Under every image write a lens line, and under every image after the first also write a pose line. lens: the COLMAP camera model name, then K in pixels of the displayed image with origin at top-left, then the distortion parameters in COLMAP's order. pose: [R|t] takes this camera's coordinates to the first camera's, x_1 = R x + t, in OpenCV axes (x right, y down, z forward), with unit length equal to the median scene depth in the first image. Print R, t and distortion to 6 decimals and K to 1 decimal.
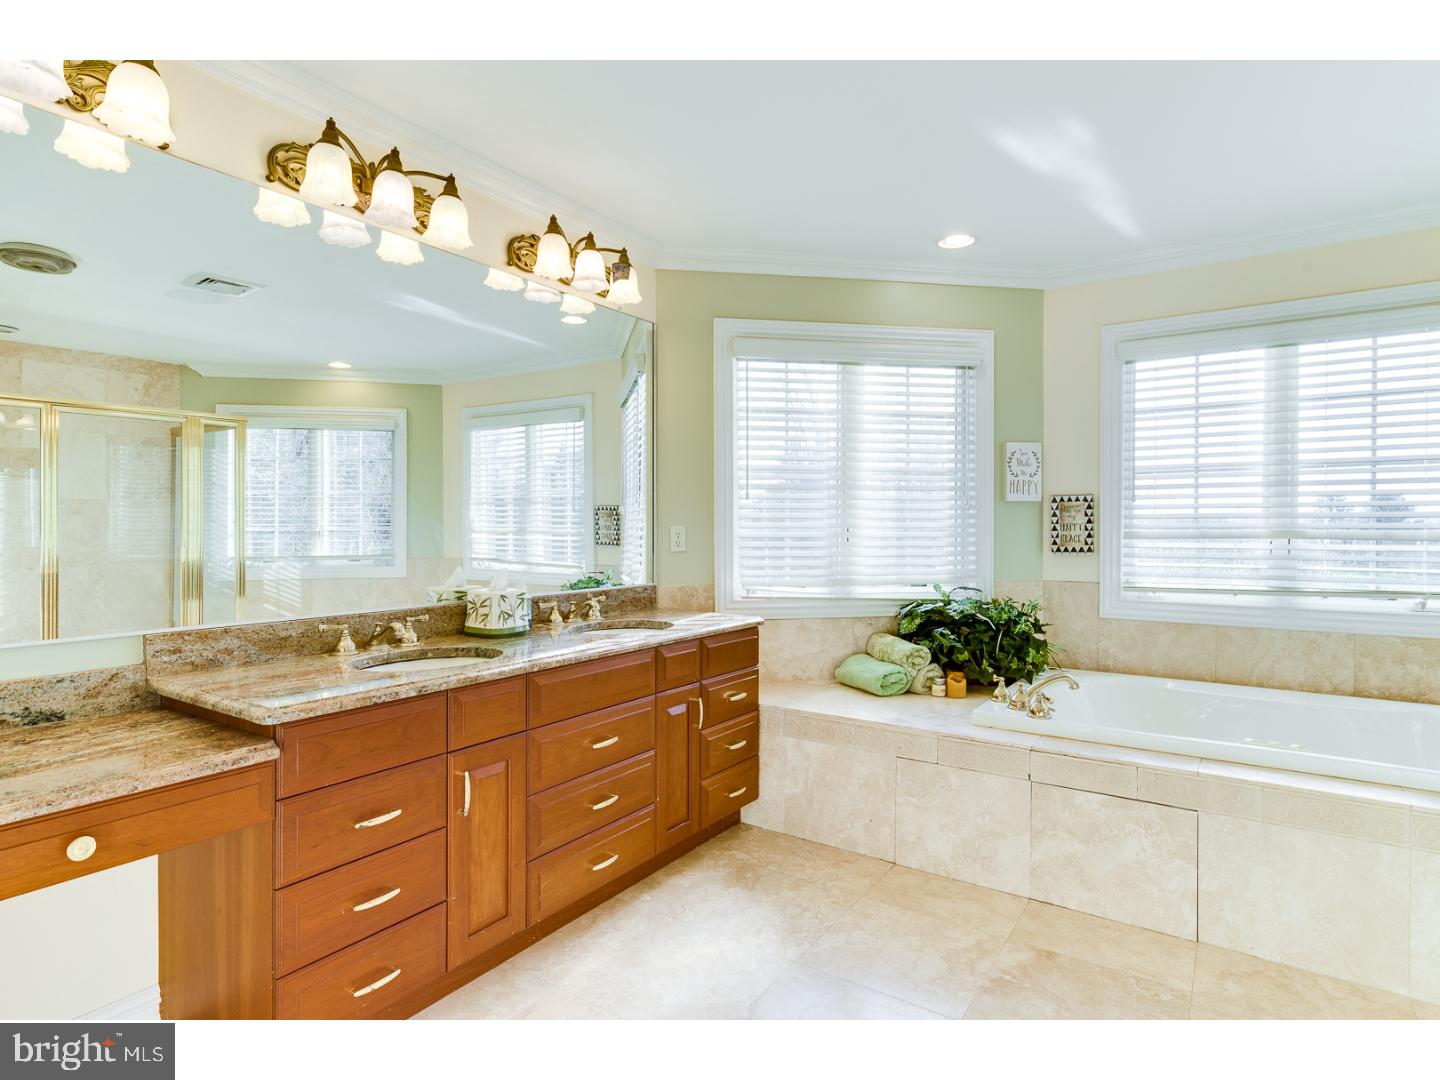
lens RADIAL K [[793.6, 0, 718.3], [0, 793.6, 498.3], [0, 0, 1]] dist [0.002116, 0.001766]
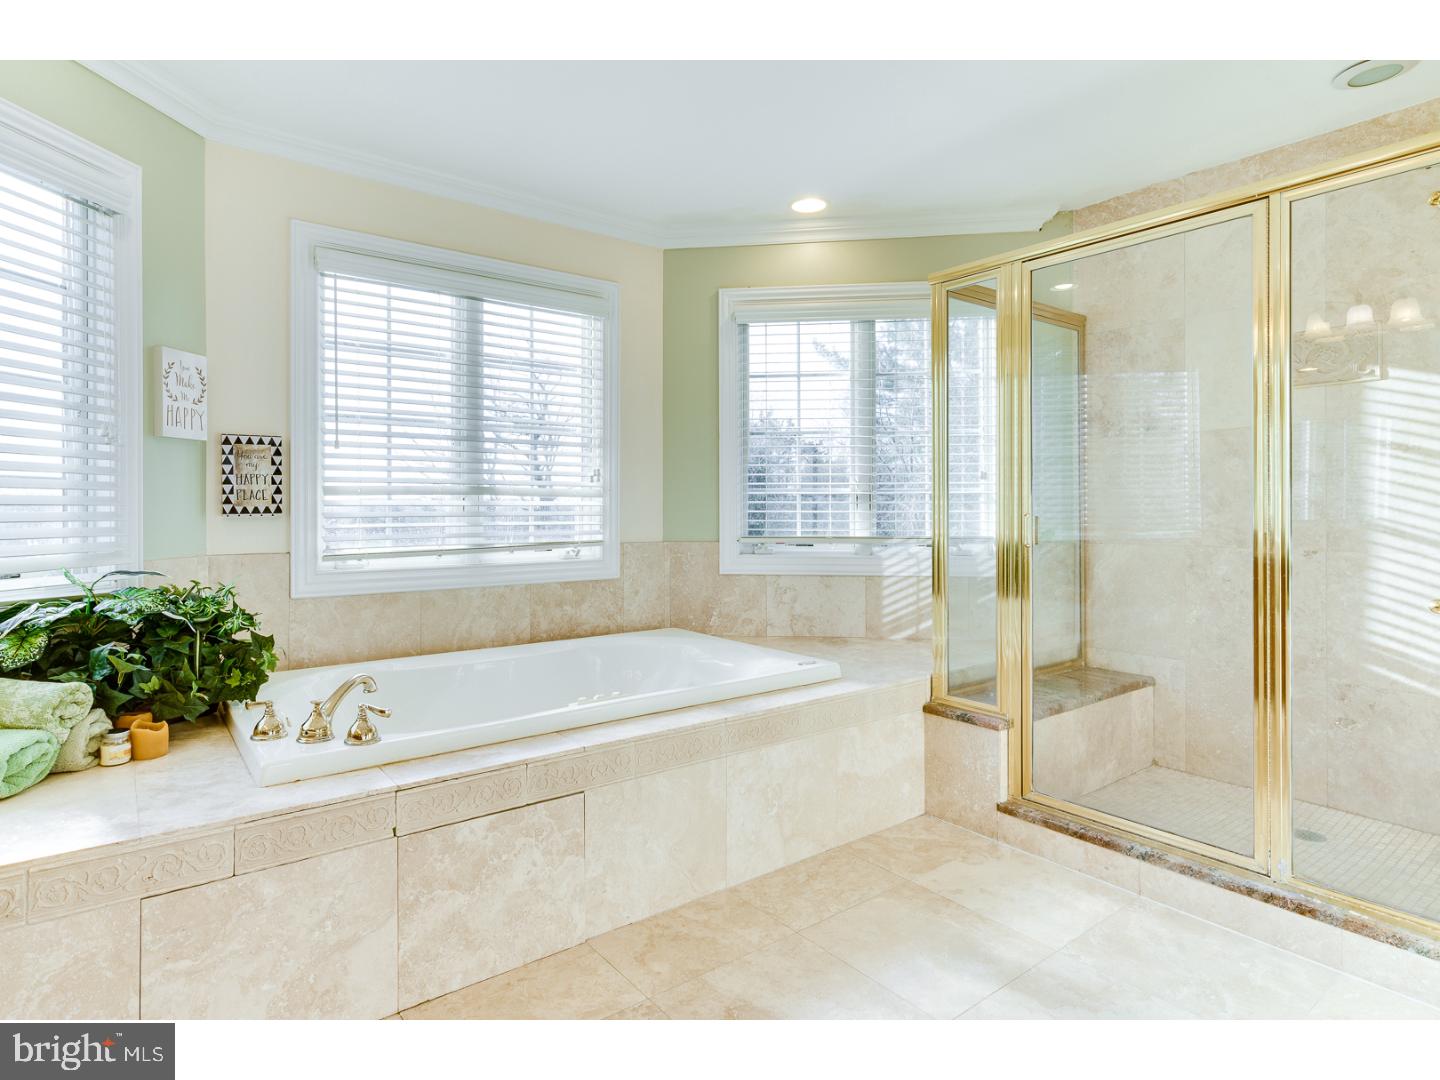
lens RADIAL K [[793.6, 0, 718.3], [0, 793.6, 498.3], [0, 0, 1]] dist [0.002116, 0.001766]
pose [[0.313000, 0.010149, 0.949699, -0.121012], [-0.029234, 0.999572, -0.001047, 0.045398], [-0.949303, -0.027436, 0.313162, 0.396759]]
